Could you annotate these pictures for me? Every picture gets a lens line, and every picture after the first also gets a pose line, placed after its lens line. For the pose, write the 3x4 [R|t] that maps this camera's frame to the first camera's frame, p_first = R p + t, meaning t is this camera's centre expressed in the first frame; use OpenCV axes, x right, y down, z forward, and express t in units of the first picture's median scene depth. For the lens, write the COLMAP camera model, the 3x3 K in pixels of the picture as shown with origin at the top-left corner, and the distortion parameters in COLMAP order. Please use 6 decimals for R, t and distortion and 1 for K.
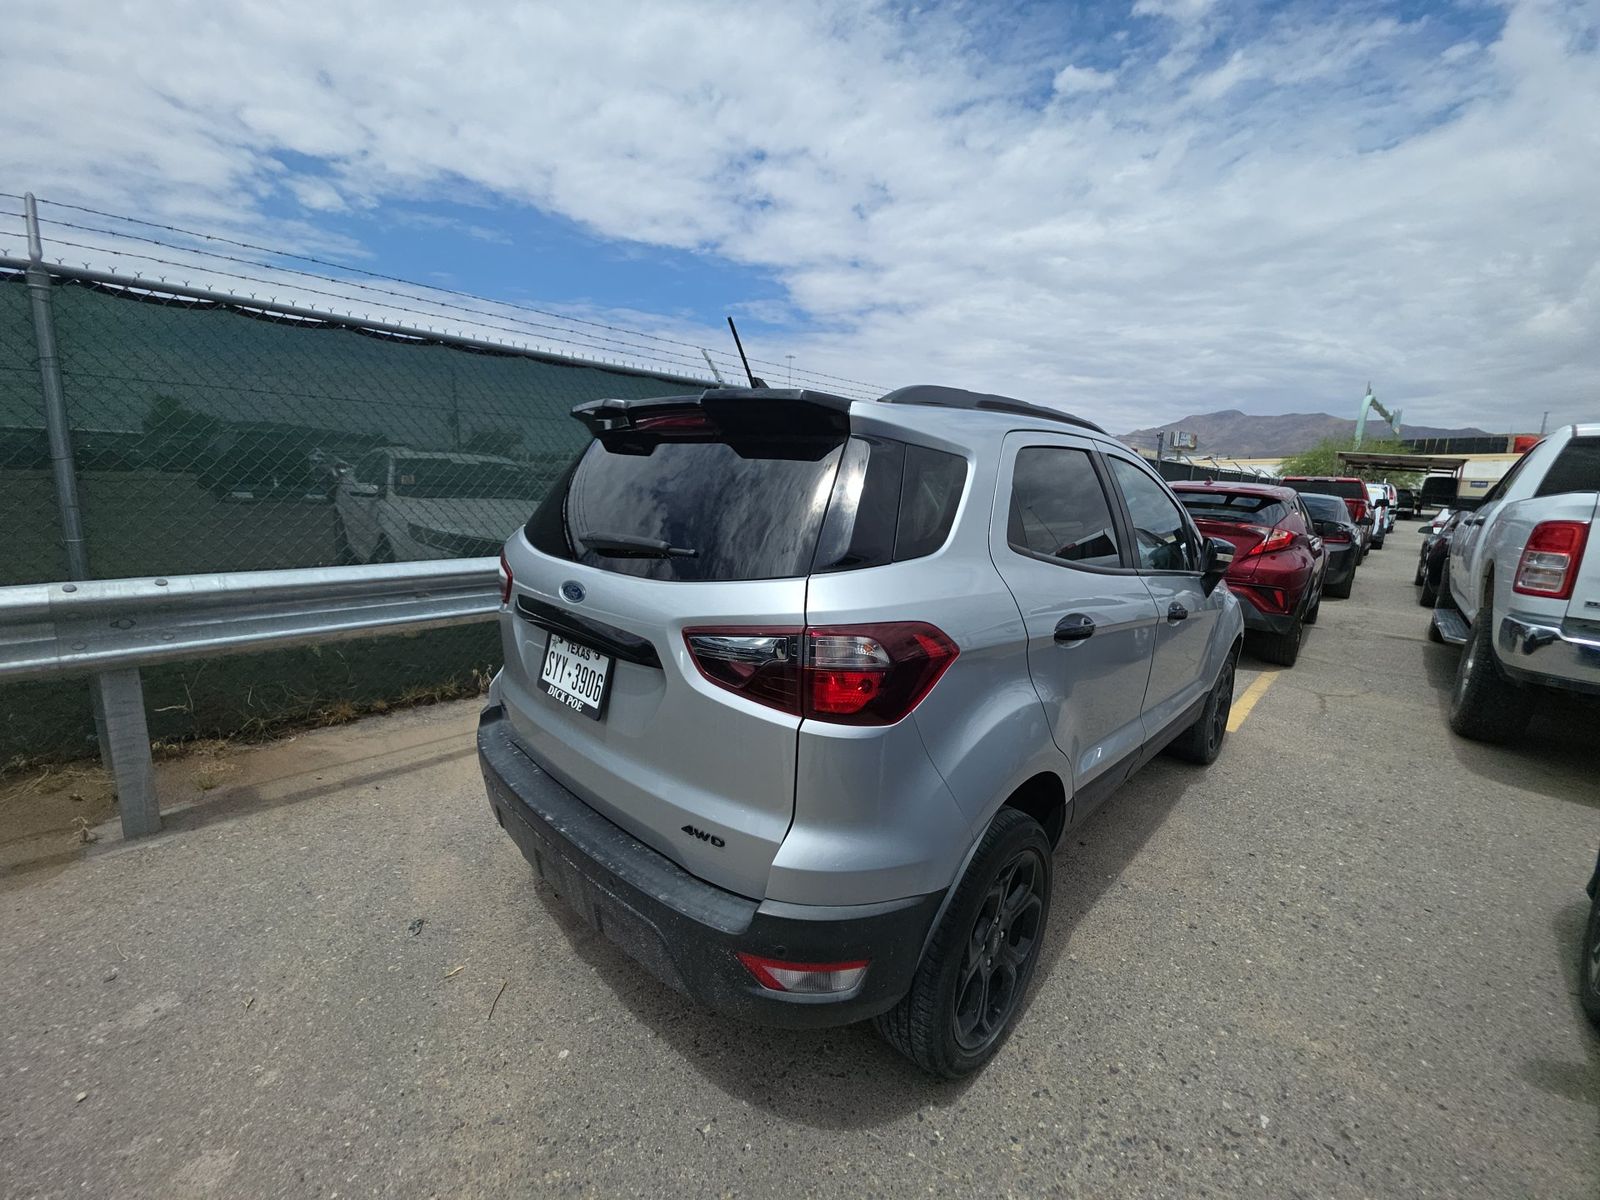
lens RADIAL K [[641.4, 0, 794.9], [0, 641.4, 591.2], [0, 0, 1]] dist [0.013731, -0.008655]
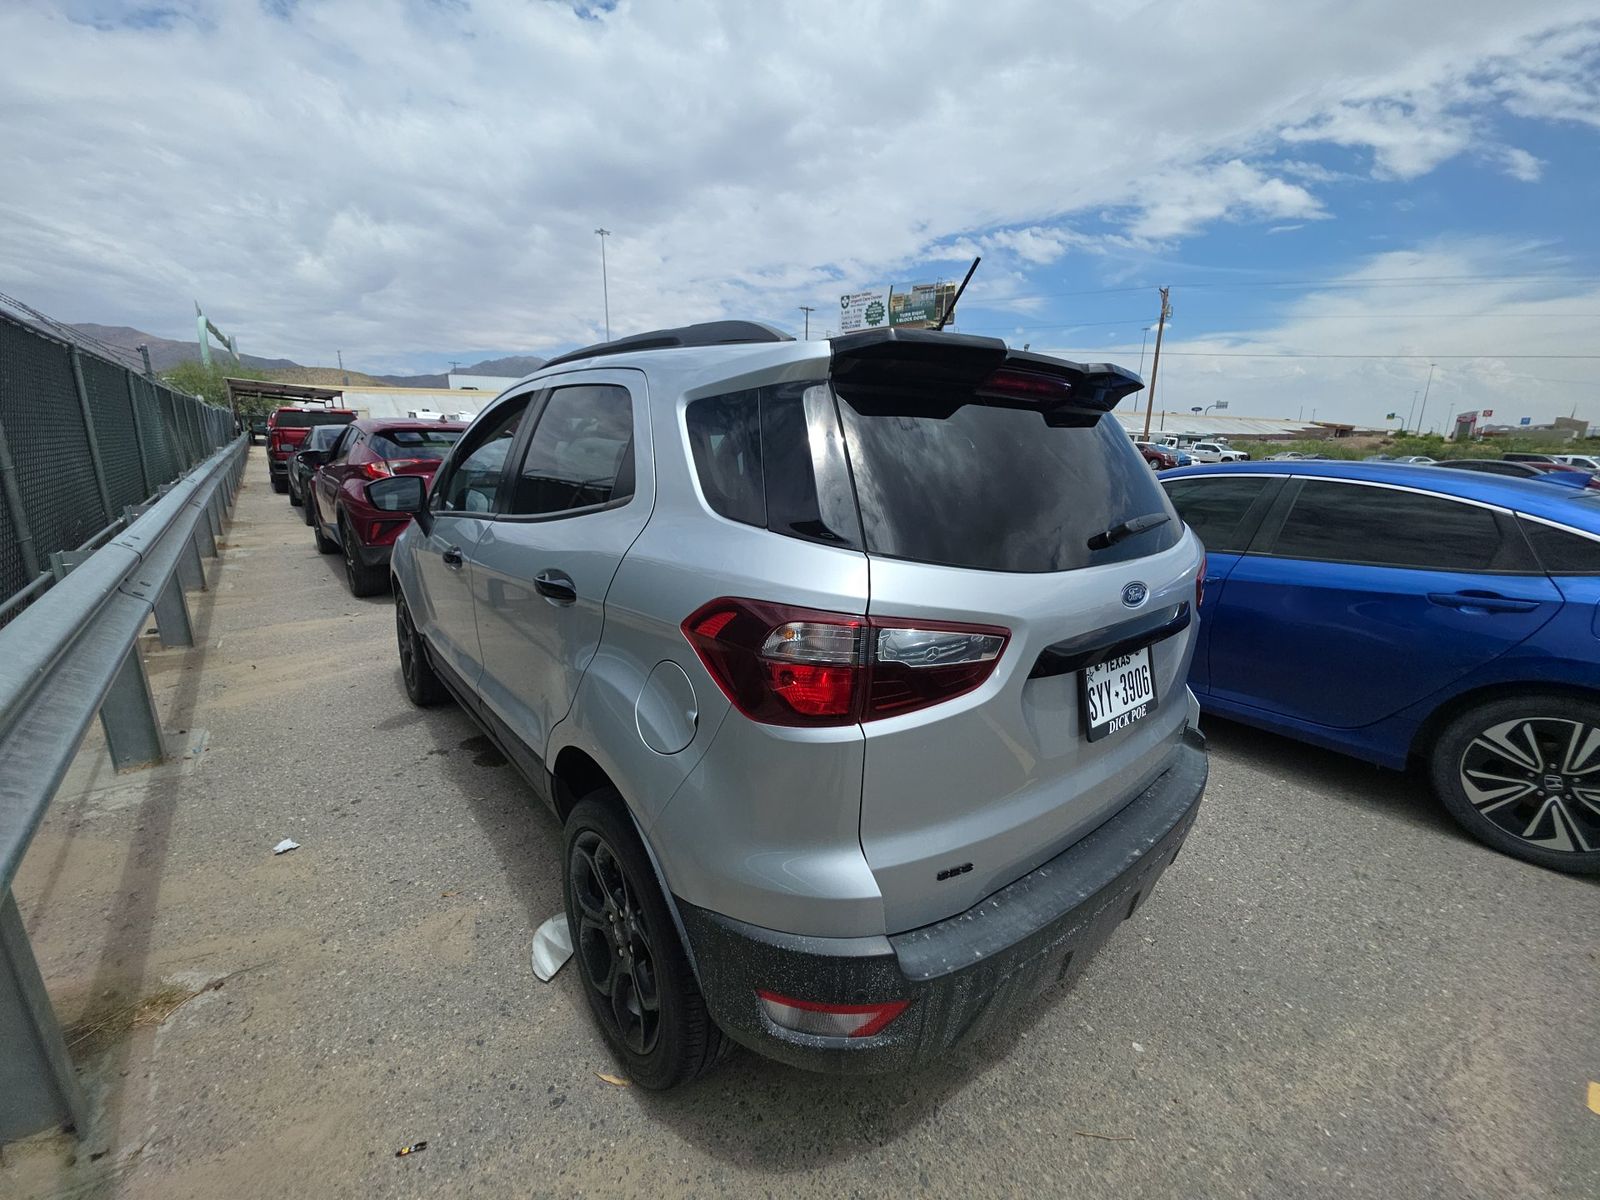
lens RADIAL K [[639.0, 0, 799.0], [0, 639.0, 594.2], [0, 0, 1]] dist [0.013340, -0.008708]
pose [[0.118365, -0.263107, 0.957478, -1.189108], [0.151976, 0.957696, 0.244380, -0.268072], [-0.981271, 0.116588, 0.153343, 1.288040]]
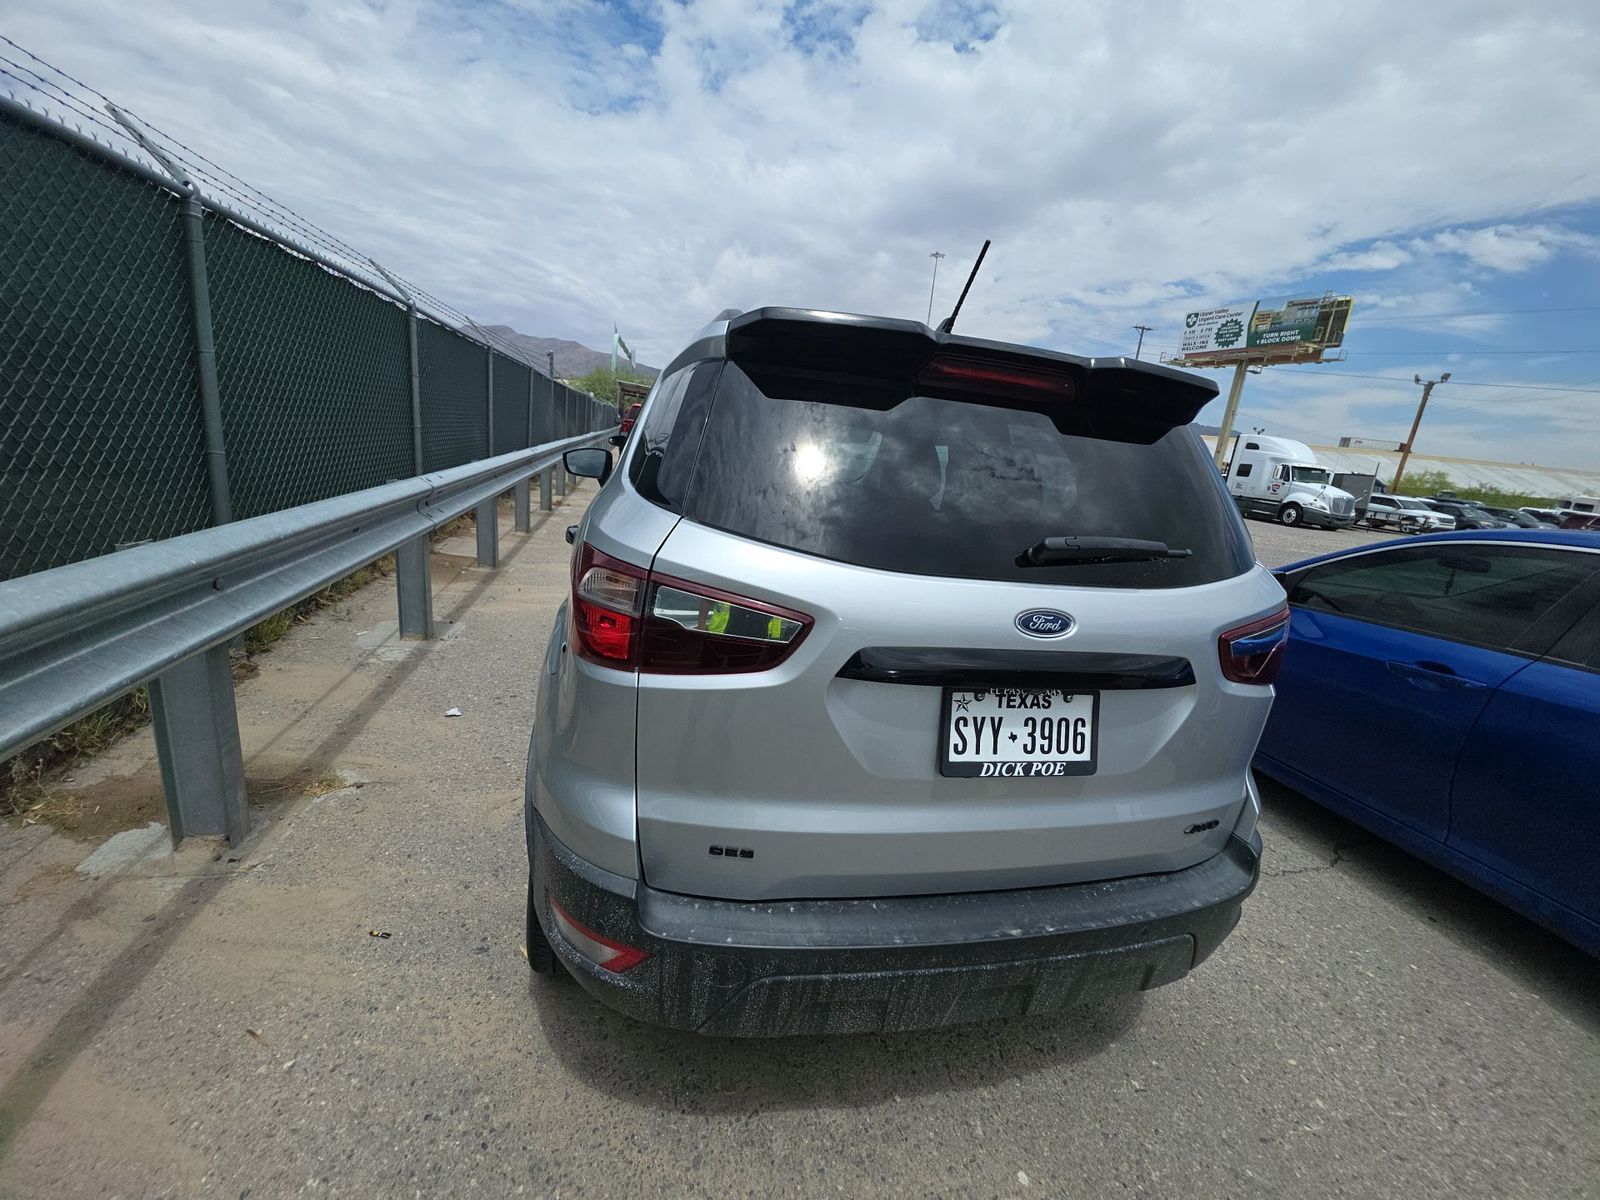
lens RADIAL K [[639.0, 0, 799.0], [0, 639.0, 594.2], [0, 0, 1]] dist [0.013340, -0.008708]
pose [[0.538484, -0.178986, 0.823407, -1.055898], [0.061628, 0.982929, 0.173358, -0.167767], [-0.840379, -0.042606, 0.540322, 0.837948]]
